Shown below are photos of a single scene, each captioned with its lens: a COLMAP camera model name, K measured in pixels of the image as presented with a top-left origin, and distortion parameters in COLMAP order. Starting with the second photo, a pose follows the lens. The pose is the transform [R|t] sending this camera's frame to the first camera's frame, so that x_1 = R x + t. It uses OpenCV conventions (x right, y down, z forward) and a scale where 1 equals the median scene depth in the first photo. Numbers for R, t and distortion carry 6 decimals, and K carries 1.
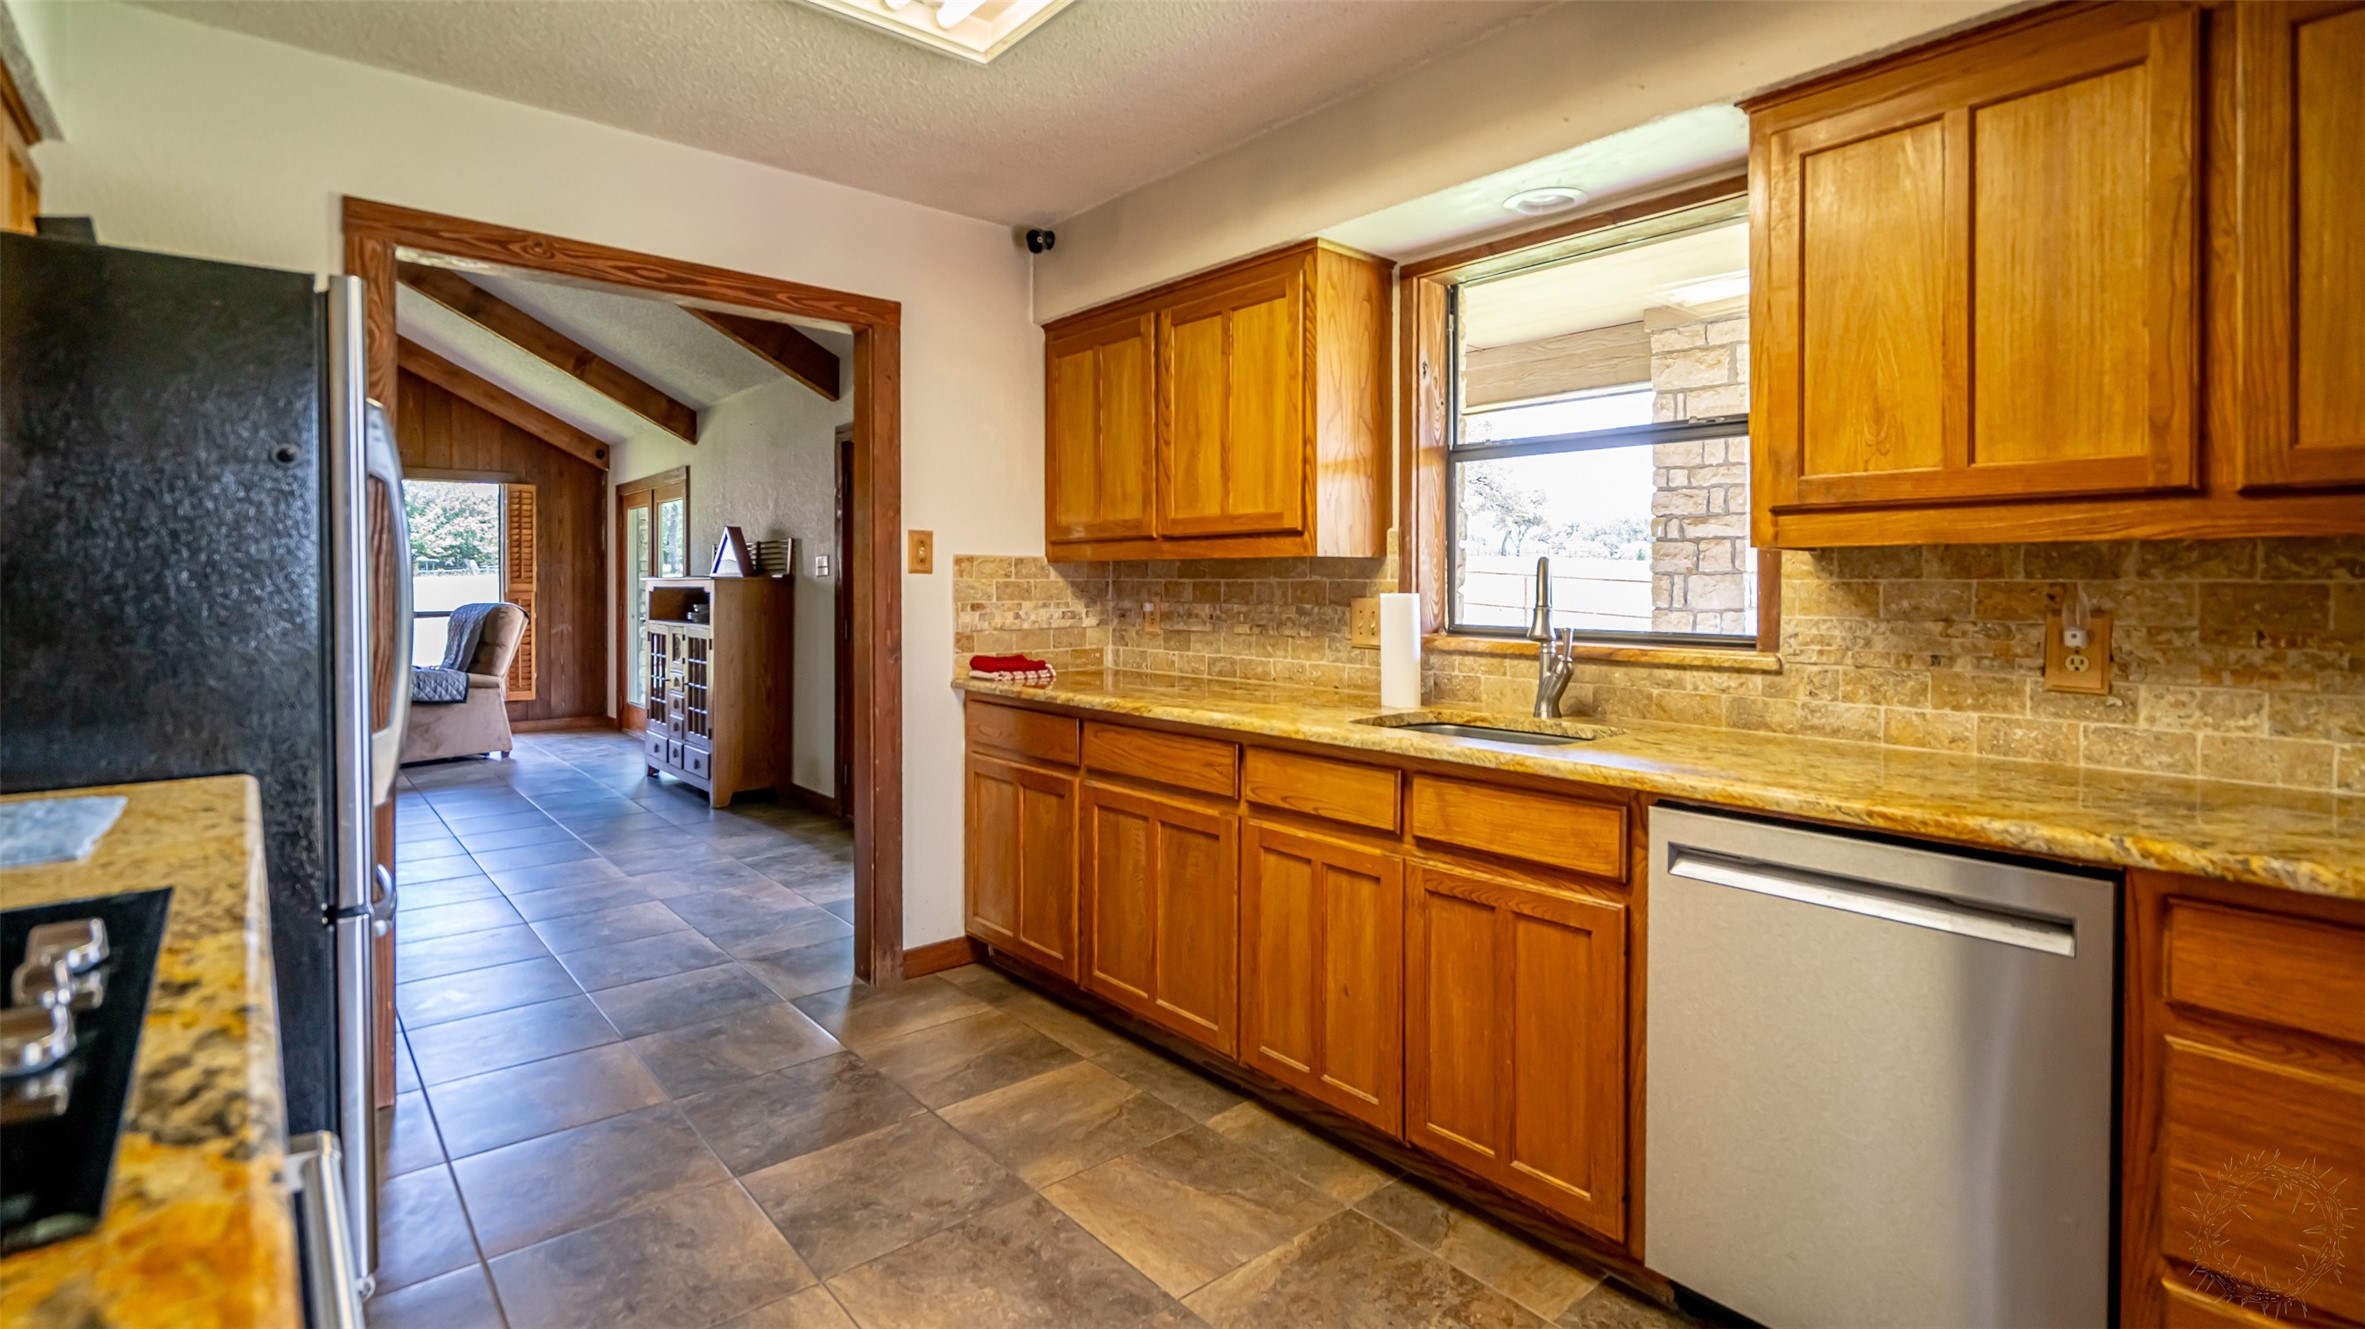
lens RADIAL K [[1104.3, 0, 1171.5], [0, 1104.3, 593.9], [0, 0, 1]] dist [0.000306, 0.000043]
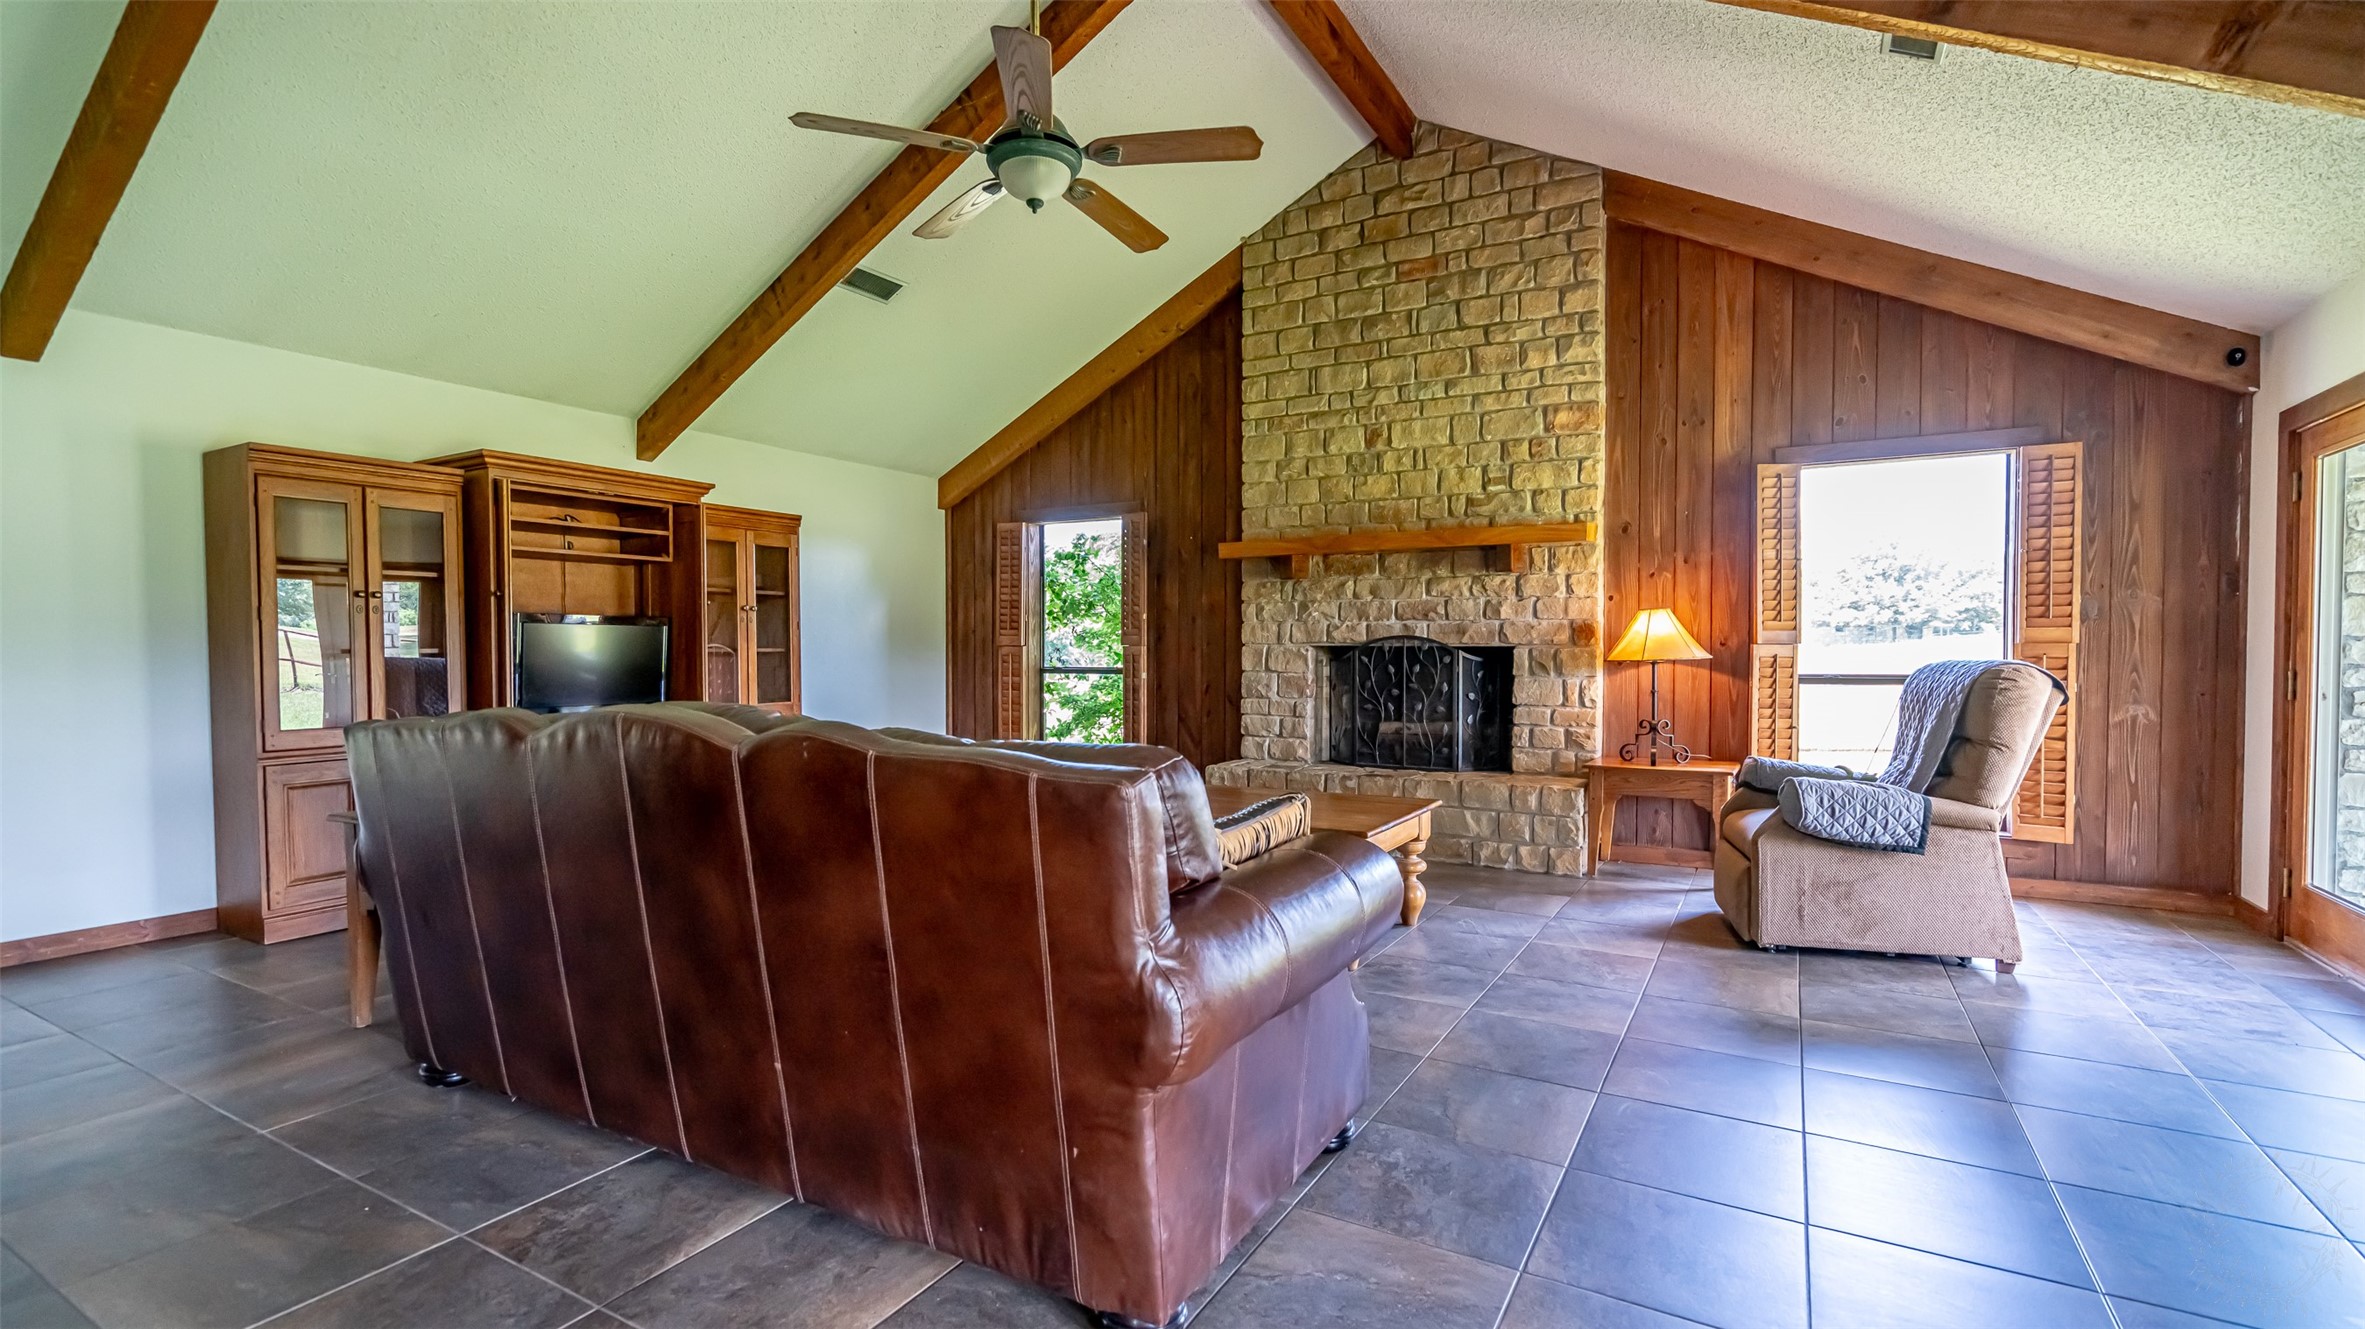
lens RADIAL K [[1057.7, 0, 1182.5], [0, 1057.7, 664.5], [0, 0, 1]] dist [-0.009453, 0.008956]
pose [[0.345039, 0.013871, -0.938486, -0.603209], [-0.009545, 0.999891, 0.011270, 0.017440], [0.938540, 0.005069, 0.345133, 1.024217]]
